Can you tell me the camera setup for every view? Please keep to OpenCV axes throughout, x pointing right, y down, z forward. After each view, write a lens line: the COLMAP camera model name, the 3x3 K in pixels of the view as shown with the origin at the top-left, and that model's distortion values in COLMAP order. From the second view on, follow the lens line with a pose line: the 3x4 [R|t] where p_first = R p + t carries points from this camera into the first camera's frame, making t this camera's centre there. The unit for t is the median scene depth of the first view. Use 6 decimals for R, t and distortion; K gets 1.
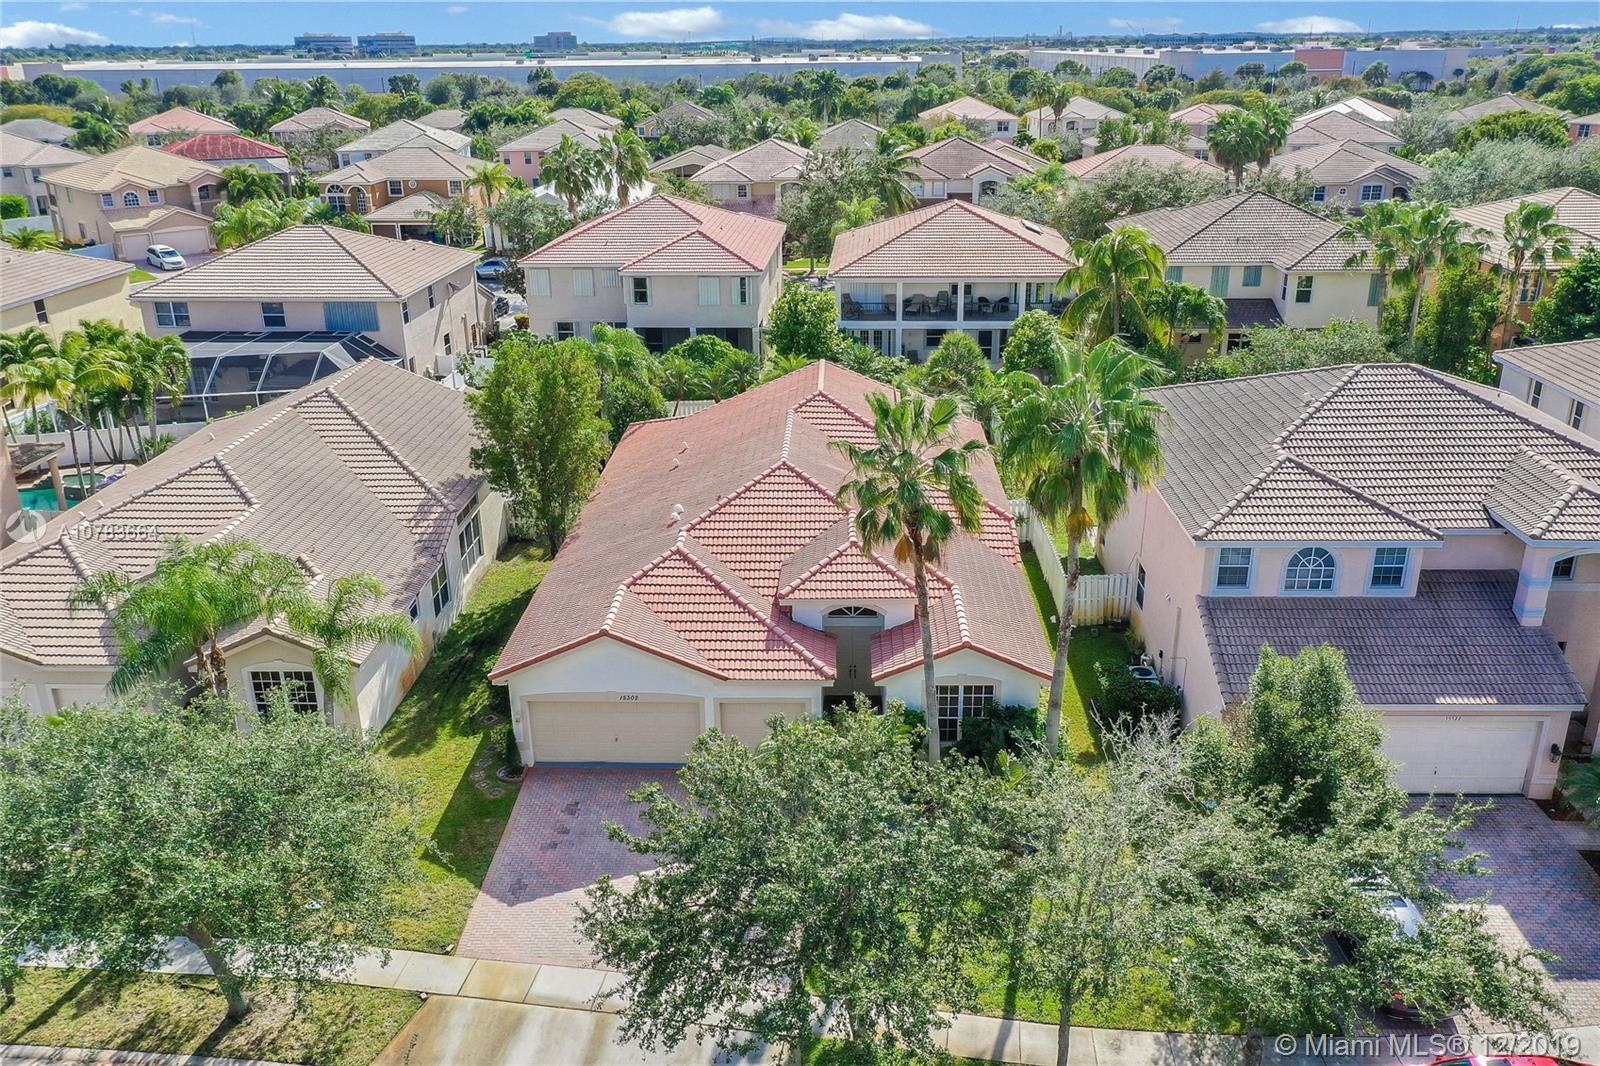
lens RADIAL K [[1261.4, 0, 800.0], [0, 1261.4, 533.0], [0, 0, 1]] dist [0.011855, 0.001127]
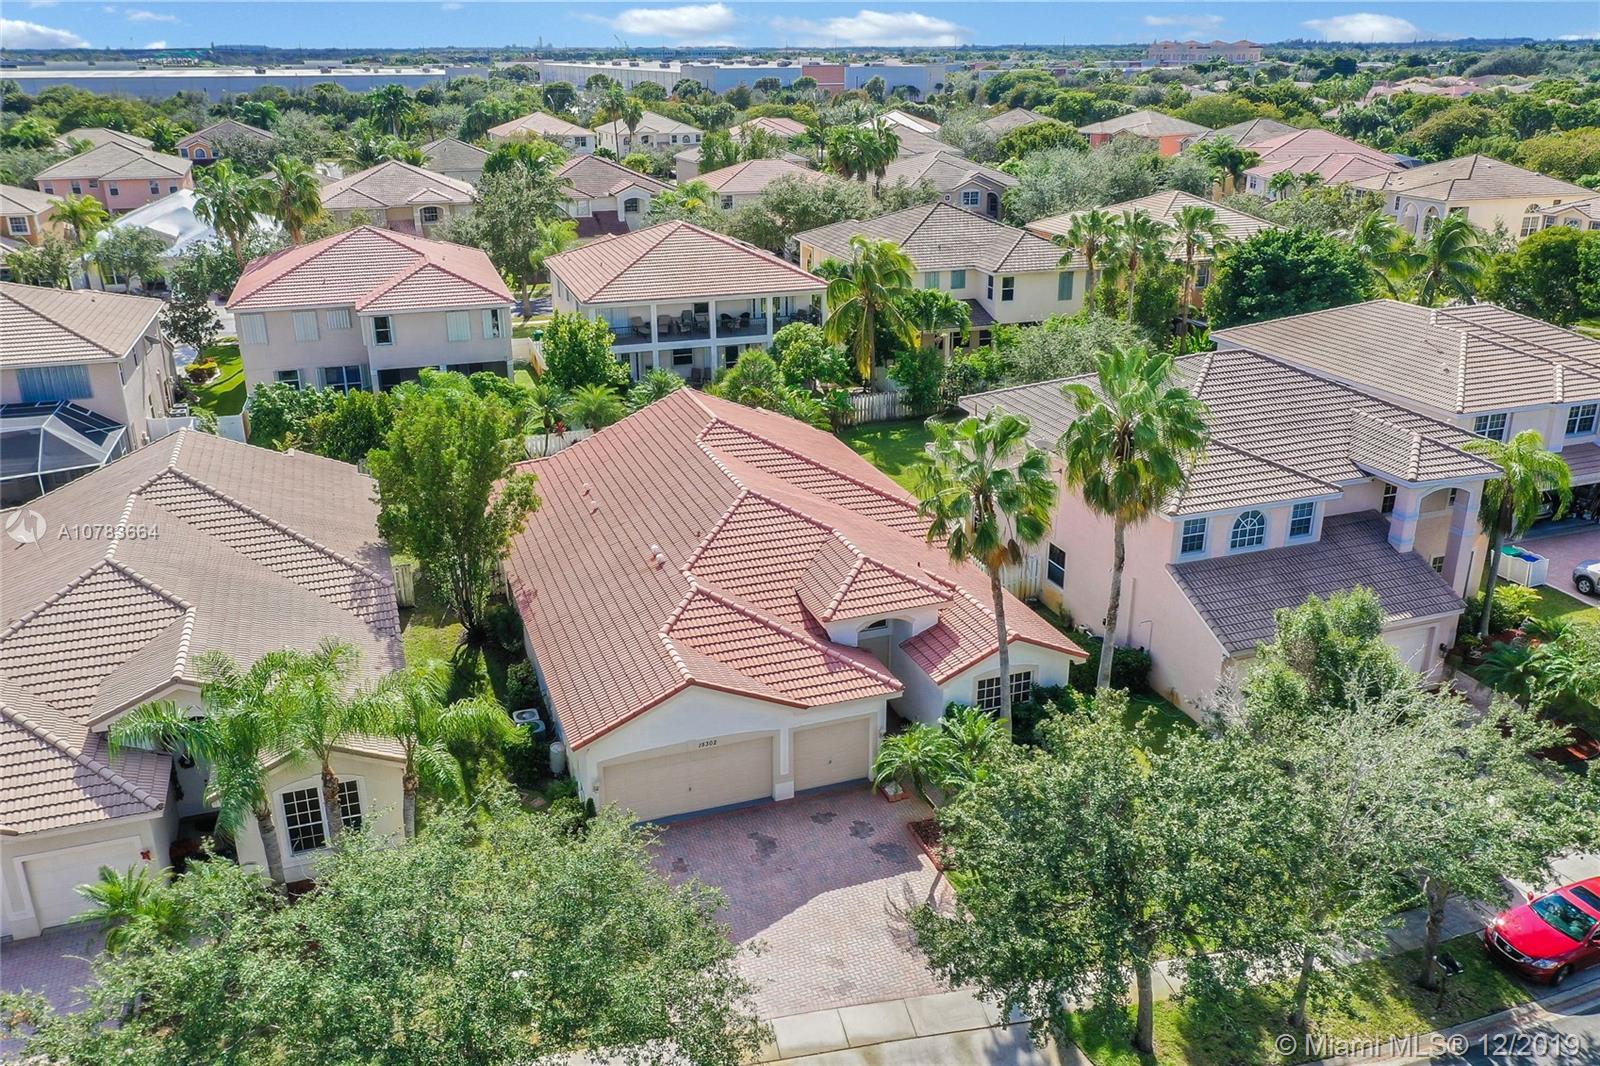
lens RADIAL K [[1261.4, 0, 800.0], [0, 1261.4, 533.0], [0, 0, 1]] dist [0.011855, 0.001127]
pose [[0.929153, -0.125003, 0.347920, -0.284404], [0.127660, 0.991699, 0.015375, -0.028248], [-0.346954, 0.030130, 0.937398, 0.032710]]
